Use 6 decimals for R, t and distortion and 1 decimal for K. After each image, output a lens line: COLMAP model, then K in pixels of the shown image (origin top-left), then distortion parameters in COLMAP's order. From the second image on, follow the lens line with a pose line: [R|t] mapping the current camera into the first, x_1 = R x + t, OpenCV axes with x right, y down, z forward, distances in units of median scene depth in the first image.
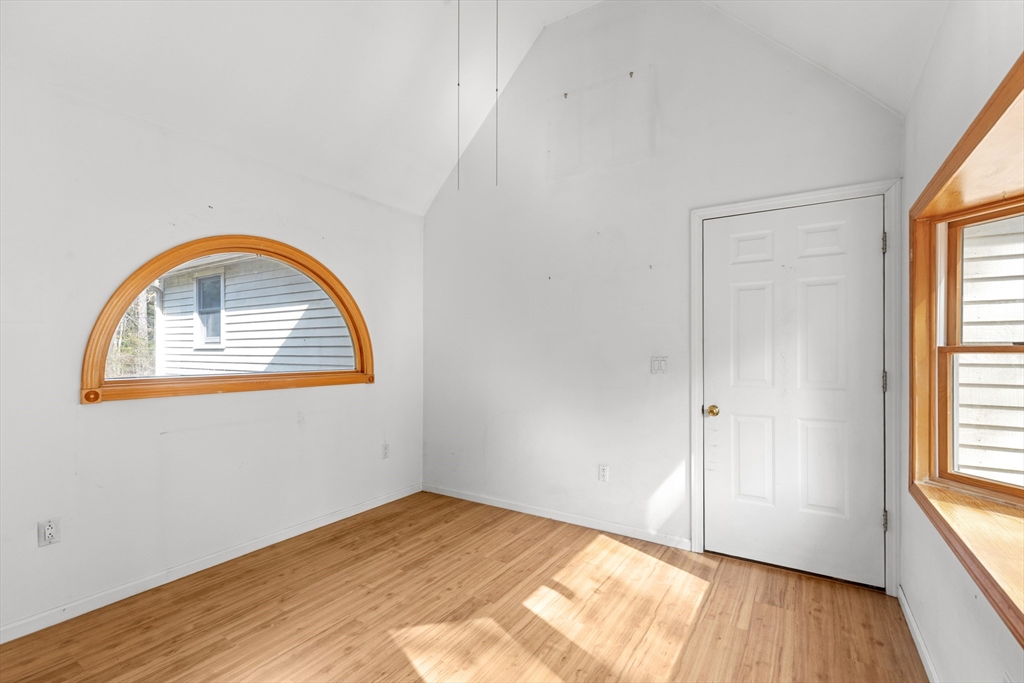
lens RADIAL K [[463.1, 0, 509.5], [0, 463.1, 351.9], [0, 0, 1]] dist [0.004641, 0.000211]
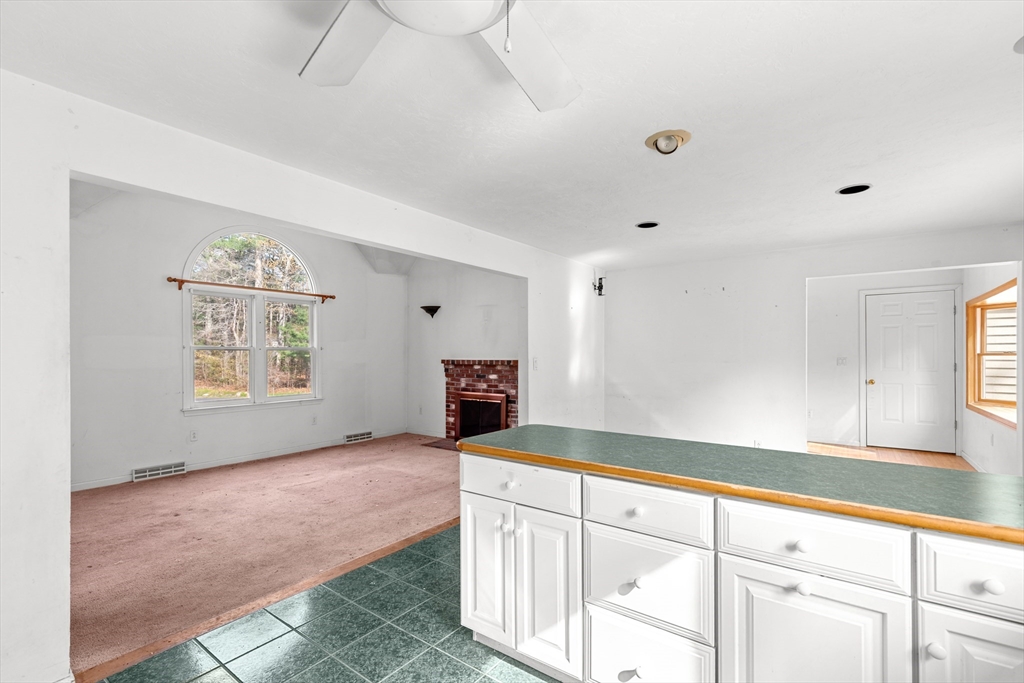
lens RADIAL K [[463.1, 0, 511.6], [0, 463.1, 353.8], [0, 0, 1]] dist [0.004641, 0.000211]
pose [[0.998538, -0.002611, -0.053994, -1.549971], [0.002422, 0.999991, -0.003569, -0.004806], [0.054002, 0.003433, 0.998535, -1.750556]]
